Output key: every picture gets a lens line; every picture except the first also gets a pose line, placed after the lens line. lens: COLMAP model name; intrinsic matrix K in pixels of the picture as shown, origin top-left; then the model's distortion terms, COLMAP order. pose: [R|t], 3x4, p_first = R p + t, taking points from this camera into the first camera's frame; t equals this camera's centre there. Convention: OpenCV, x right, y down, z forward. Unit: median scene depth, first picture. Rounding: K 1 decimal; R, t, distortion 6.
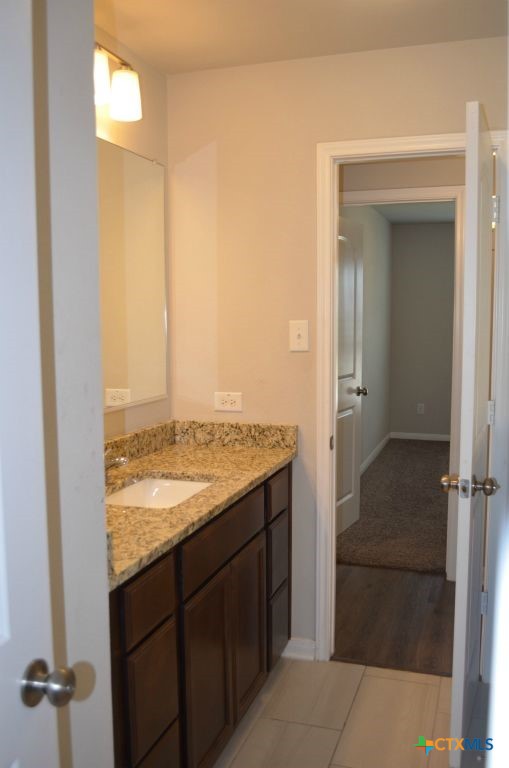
lens RADIAL K [[696.7, 0, 254.5], [0, 696.7, 384.0], [0, 0, 1]] dist [-0.065122, 0.000005]
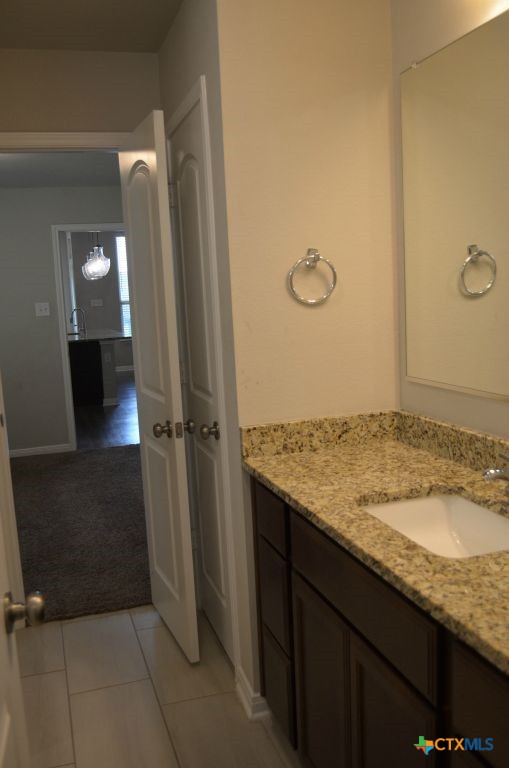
lens RADIAL K [[696.7, 0, 254.5], [0, 696.7, 384.0], [0, 0, 1]] dist [-0.065122, 0.000005]
pose [[-0.803034, 0.123048, -0.583091, 0.466439], [-0.006303, 0.976642, 0.214779, -0.146255], [0.595899, 0.176150, -0.783502, 1.628326]]
